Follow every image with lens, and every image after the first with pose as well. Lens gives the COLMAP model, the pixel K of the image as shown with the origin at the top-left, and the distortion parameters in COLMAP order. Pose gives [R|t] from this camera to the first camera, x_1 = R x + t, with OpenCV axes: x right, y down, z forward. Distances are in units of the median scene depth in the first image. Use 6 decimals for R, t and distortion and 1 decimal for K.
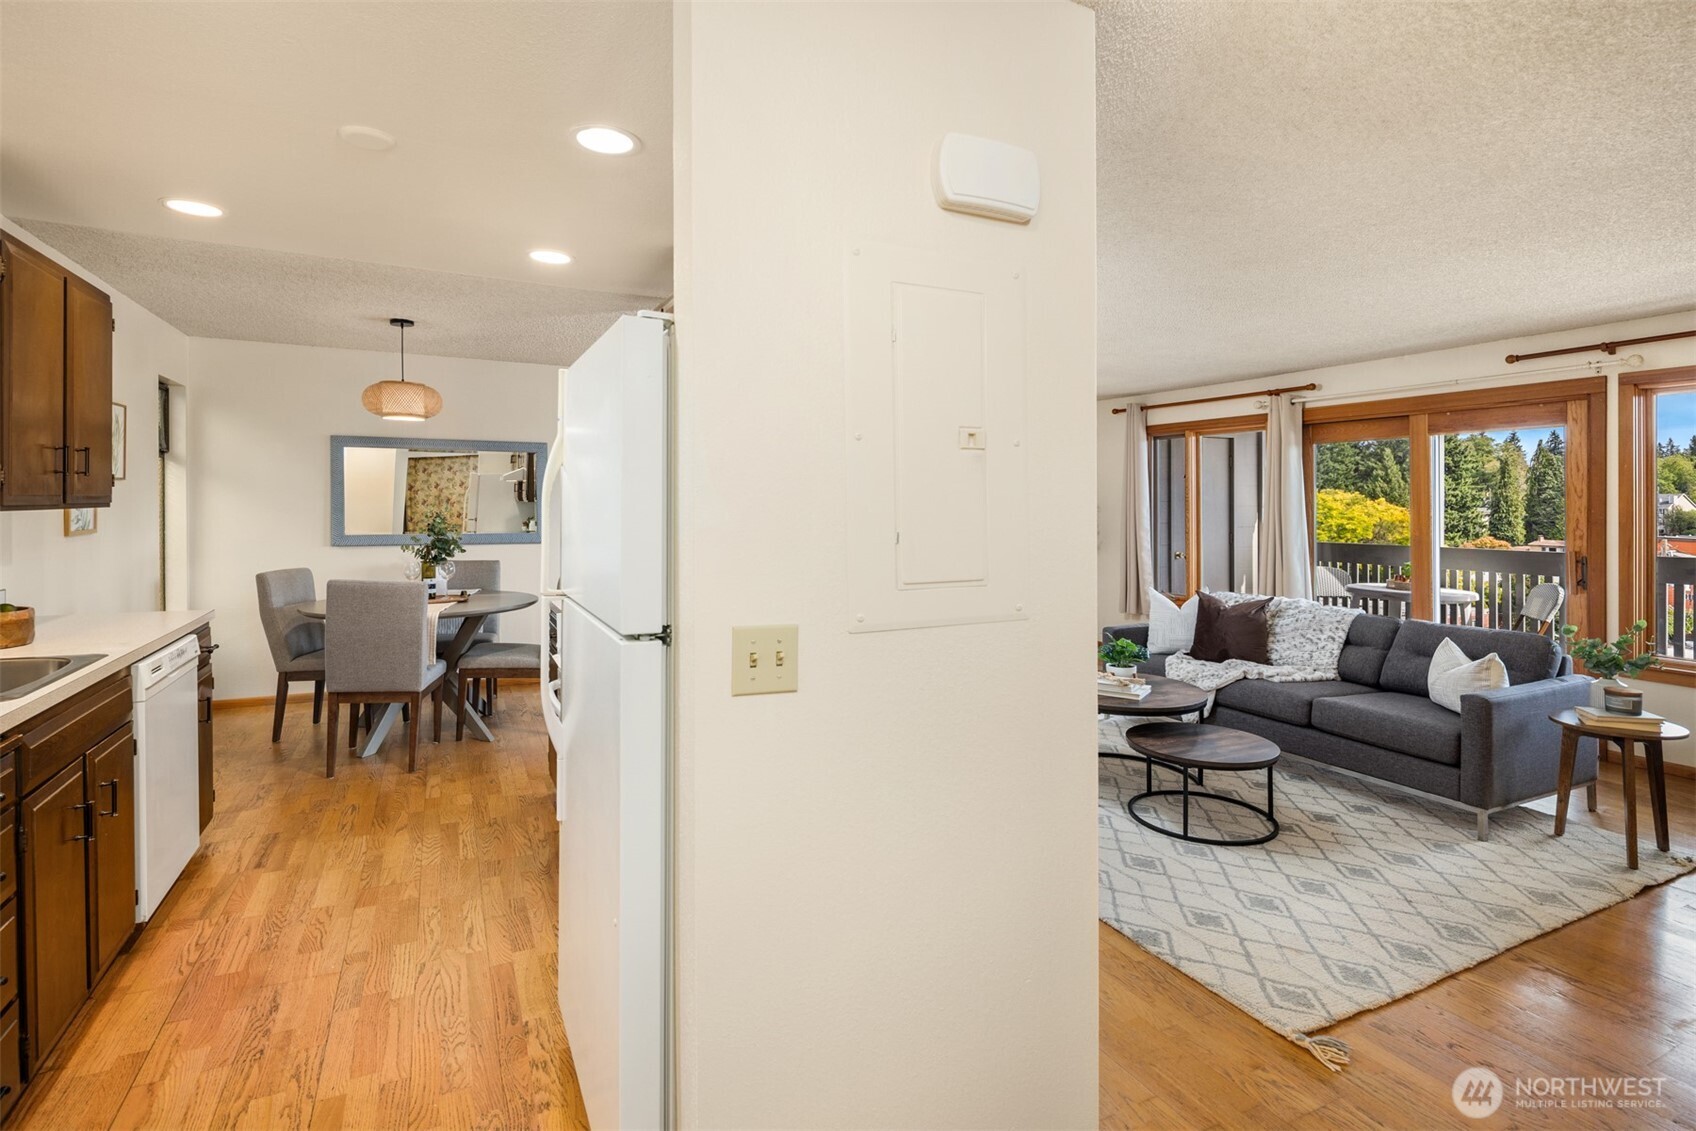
lens RADIAL K [[816.8, 0, 834.9], [0, 816.8, 509.6], [0, 0, 1]] dist [0.001583, -0.002856]
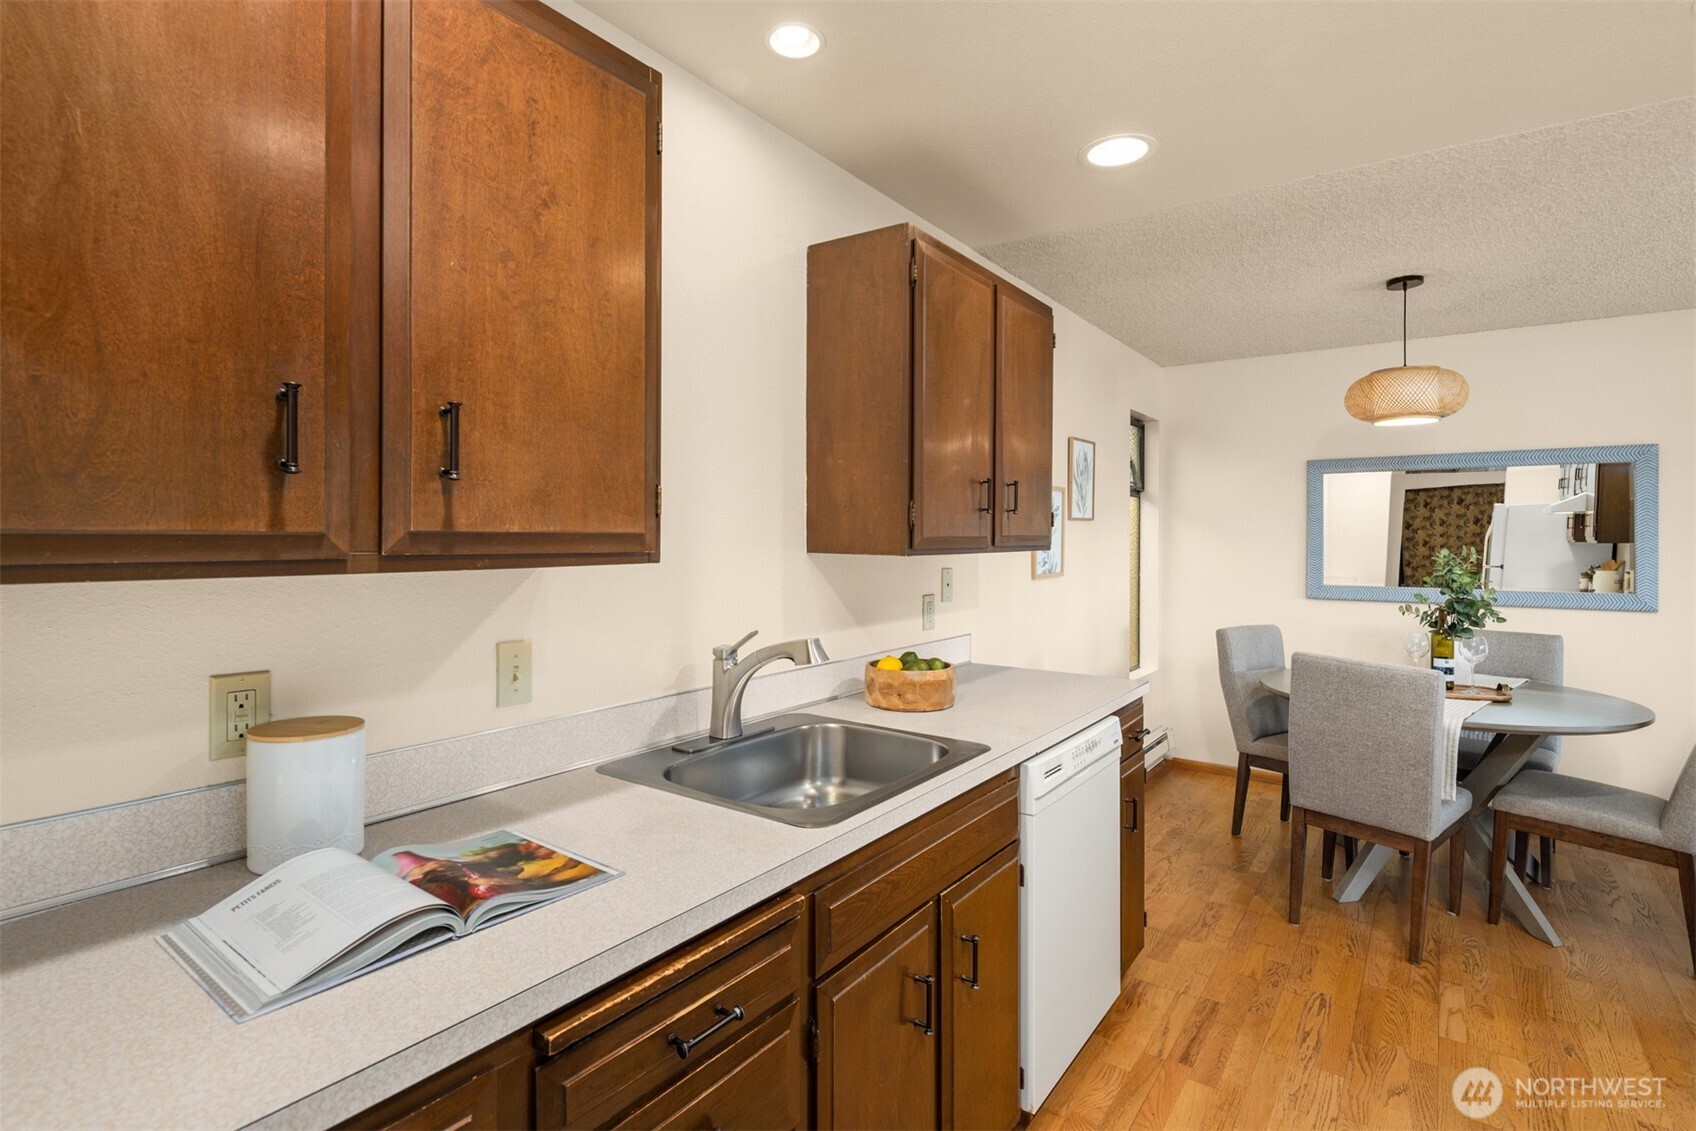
lens RADIAL K [[816.8, 0, 862.5], [0, 816.8, 552.0], [0, 0, 1]] dist [0.001583, -0.002856]
pose [[0.485203, 0.009157, -0.874354, -0.152233], [-0.007510, 0.999952, 0.006305, -0.003311], [0.874369, 0.003507, 0.485248, 0.275689]]
